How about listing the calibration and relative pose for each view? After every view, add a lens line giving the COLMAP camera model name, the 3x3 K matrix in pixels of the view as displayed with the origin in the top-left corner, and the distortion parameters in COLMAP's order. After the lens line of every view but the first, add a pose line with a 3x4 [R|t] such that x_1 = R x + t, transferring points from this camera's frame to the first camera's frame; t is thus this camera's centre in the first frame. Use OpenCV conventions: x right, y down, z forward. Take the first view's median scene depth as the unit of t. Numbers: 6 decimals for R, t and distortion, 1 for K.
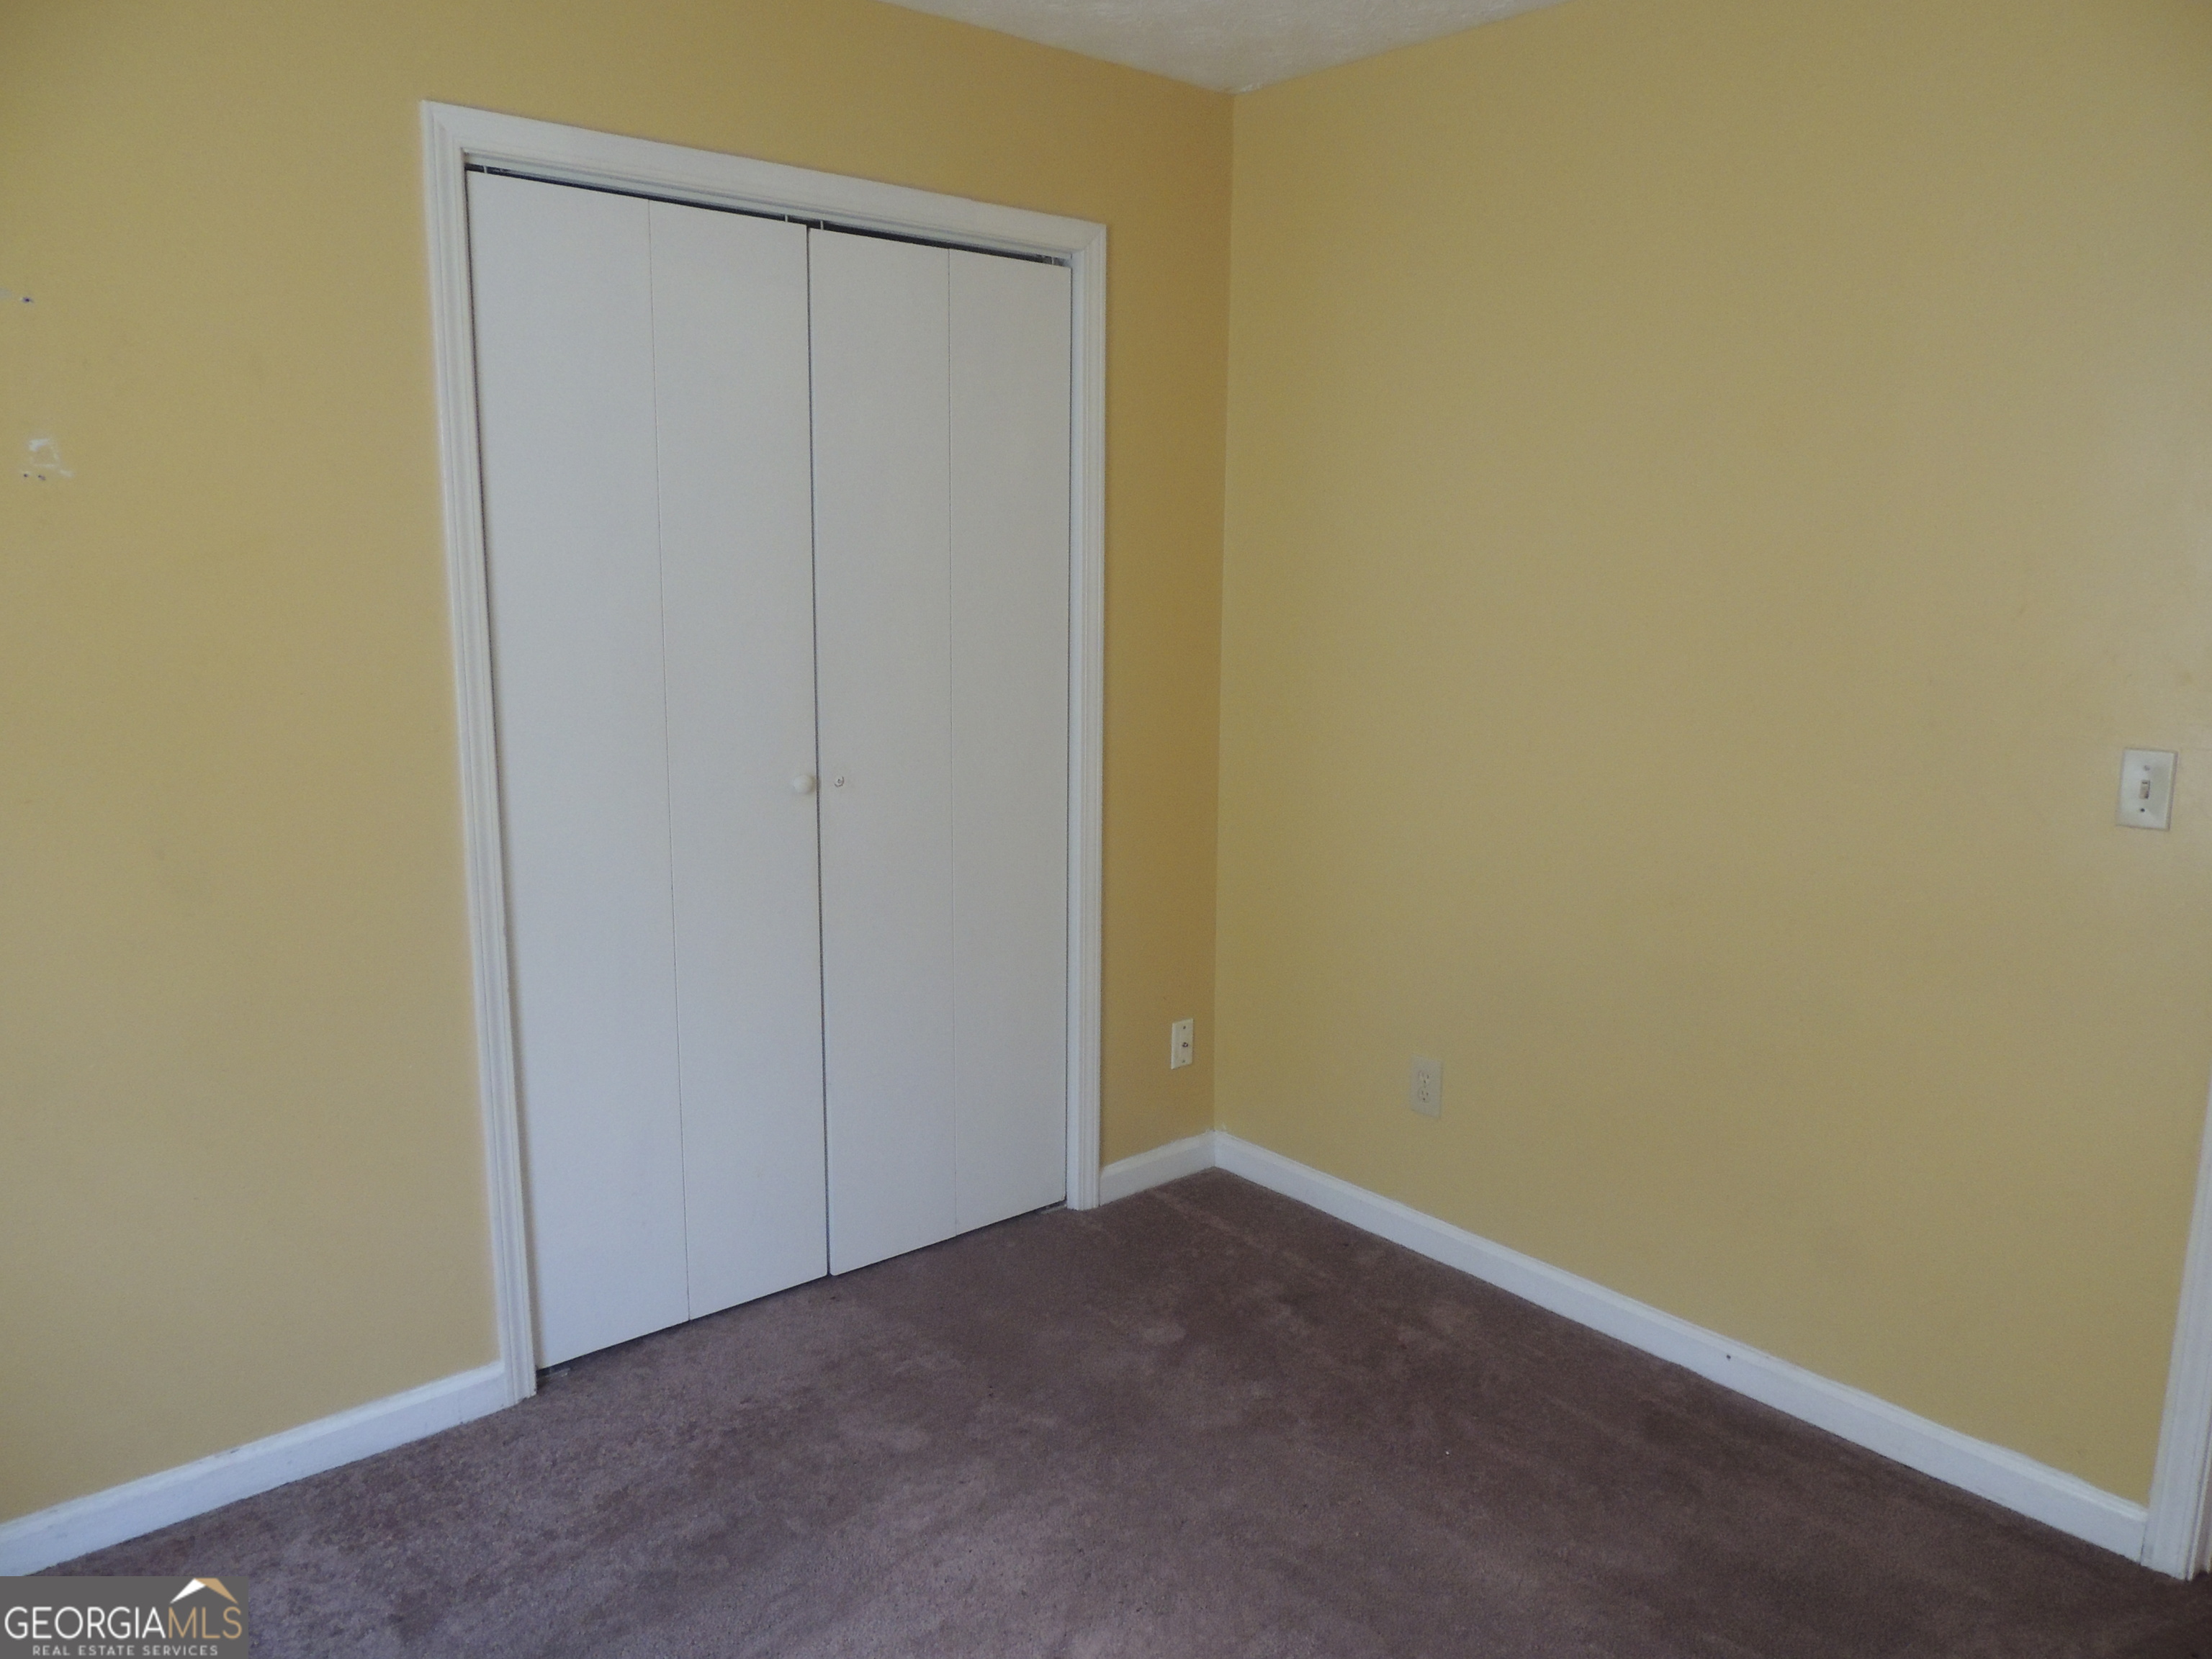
lens RADIAL K [[1575.8, 0, 1104.8], [0, 1575.8, 837.9], [0, 0, 1]] dist [-0.014760, 0.002235]
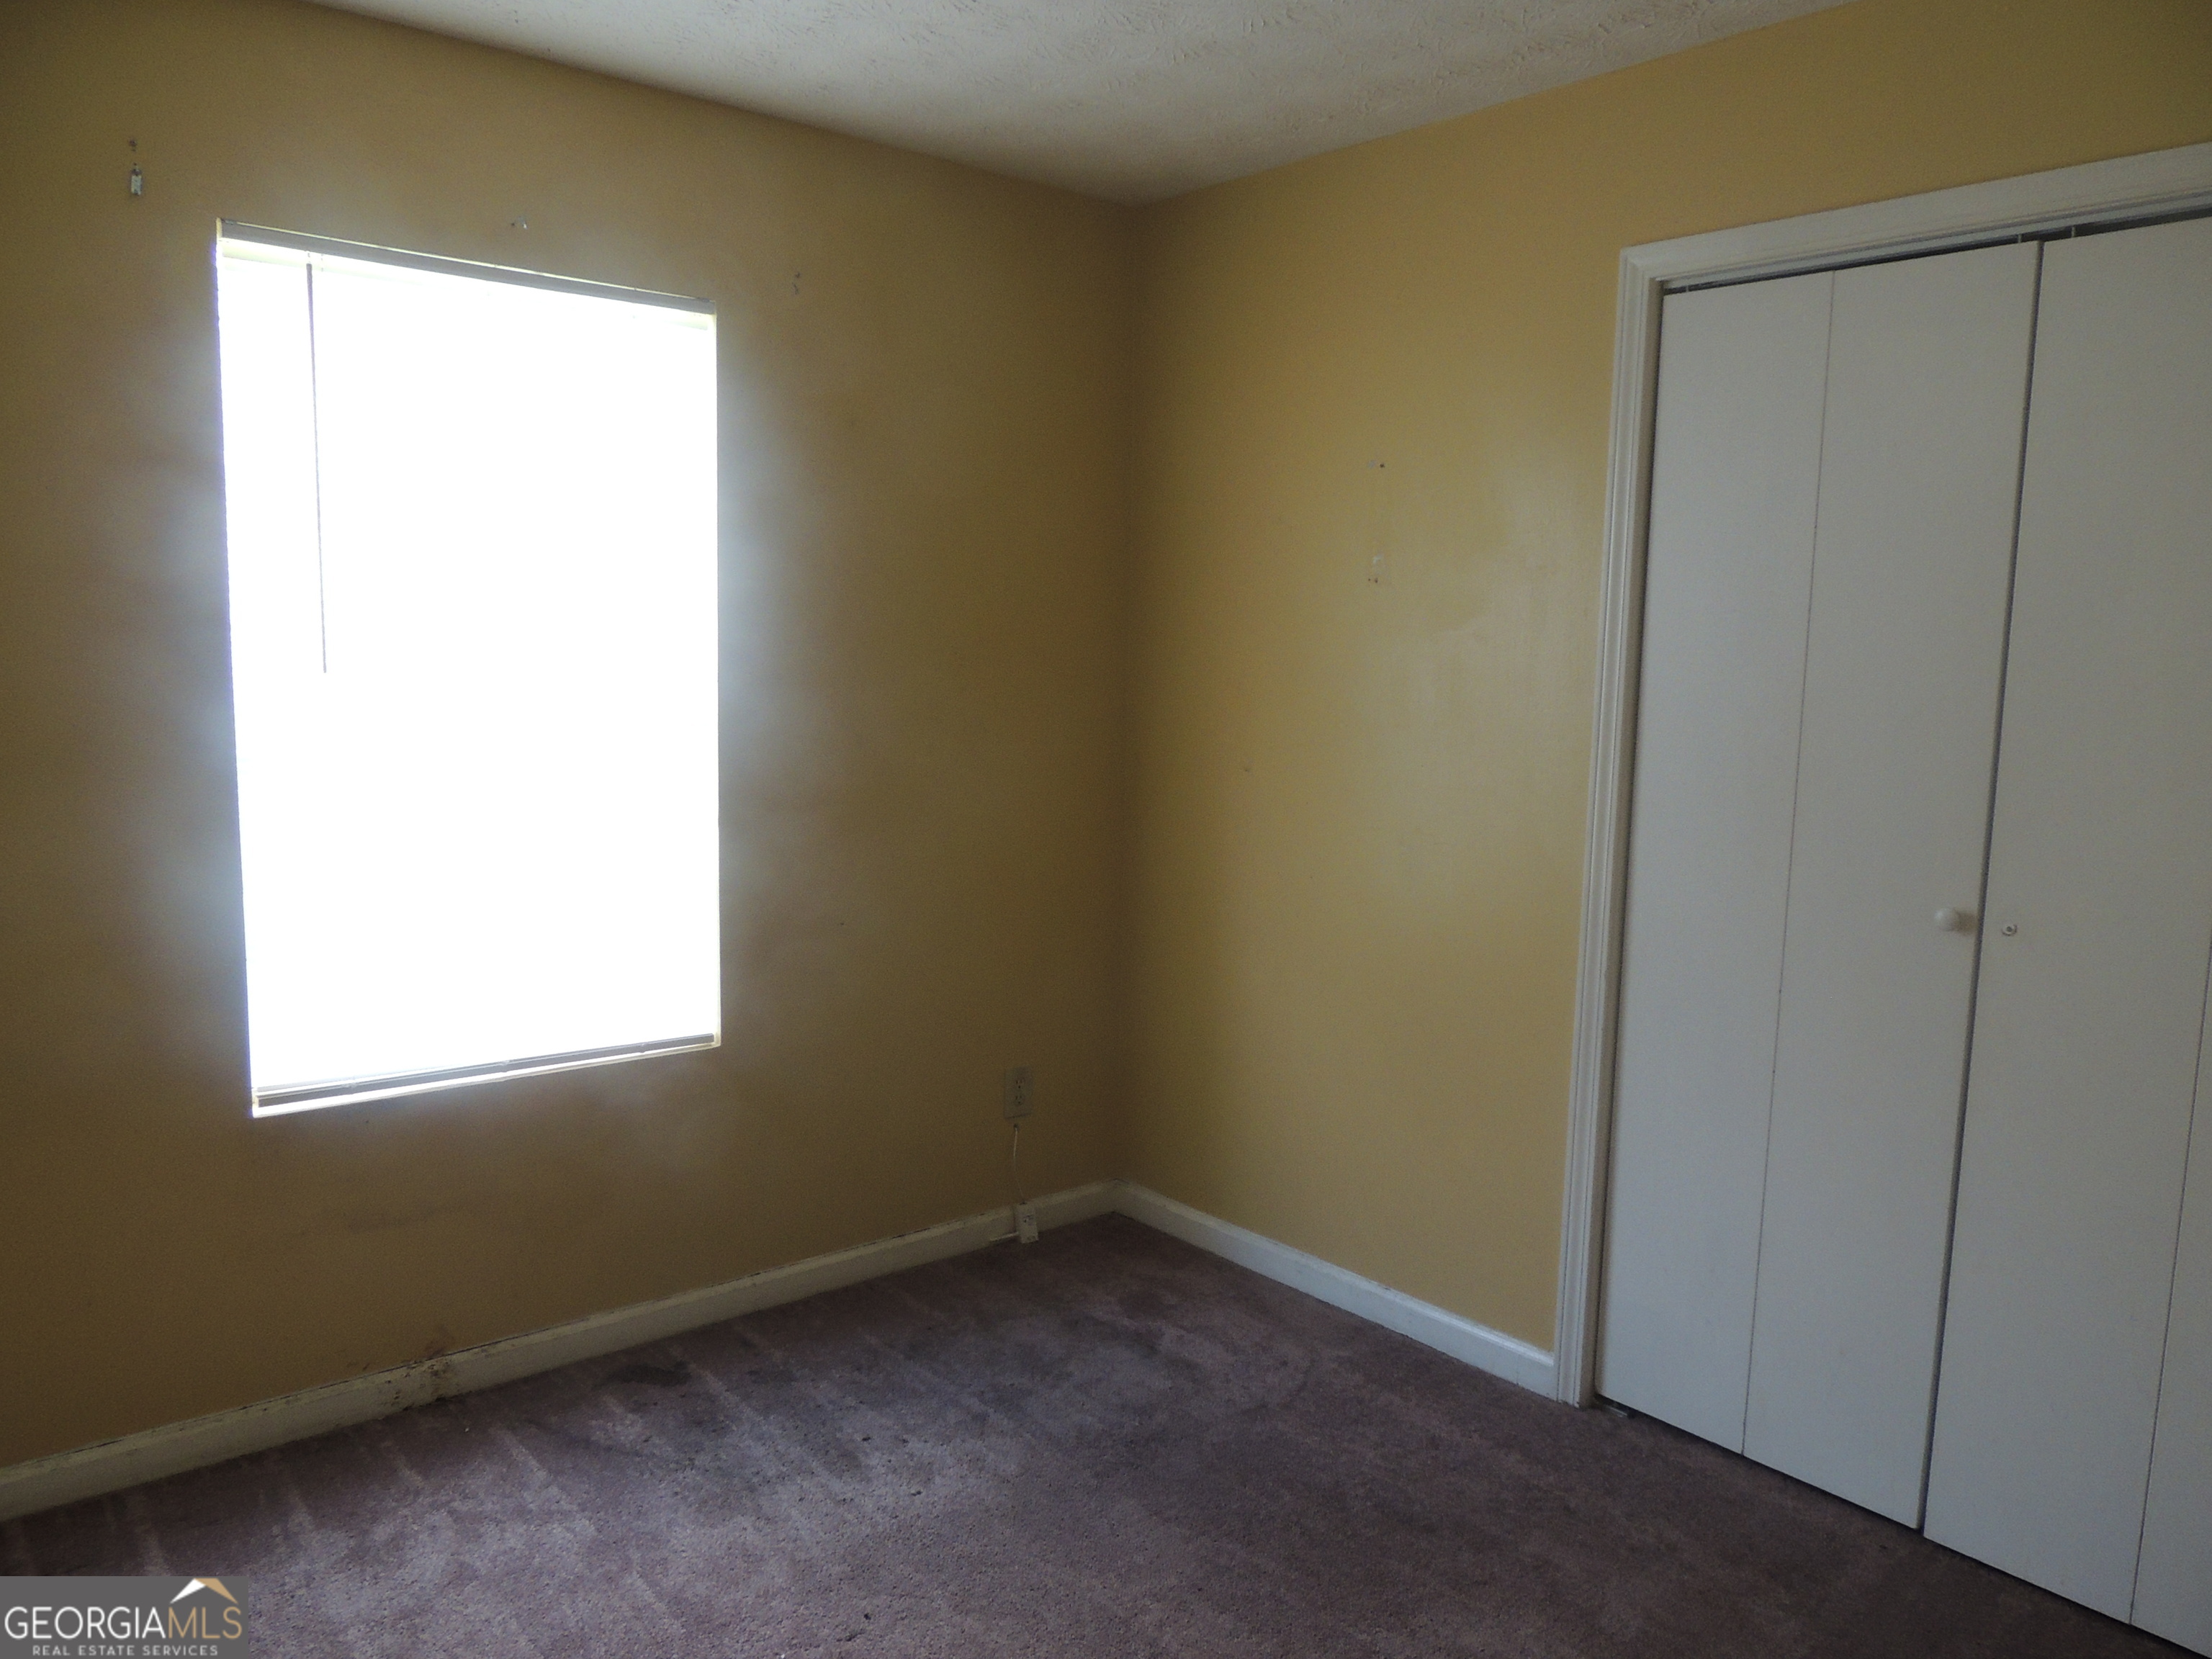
lens RADIAL K [[1575.8, 0, 1102.3], [0, 1575.8, 821.8], [0, 0, 1]] dist [-0.014760, 0.002235]
pose [[0.002909, 0.121757, -0.992556, 0.677396], [-0.193507, 0.973868, 0.118897, -0.105391], [0.981094, 0.191721, 0.026394, 0.590161]]
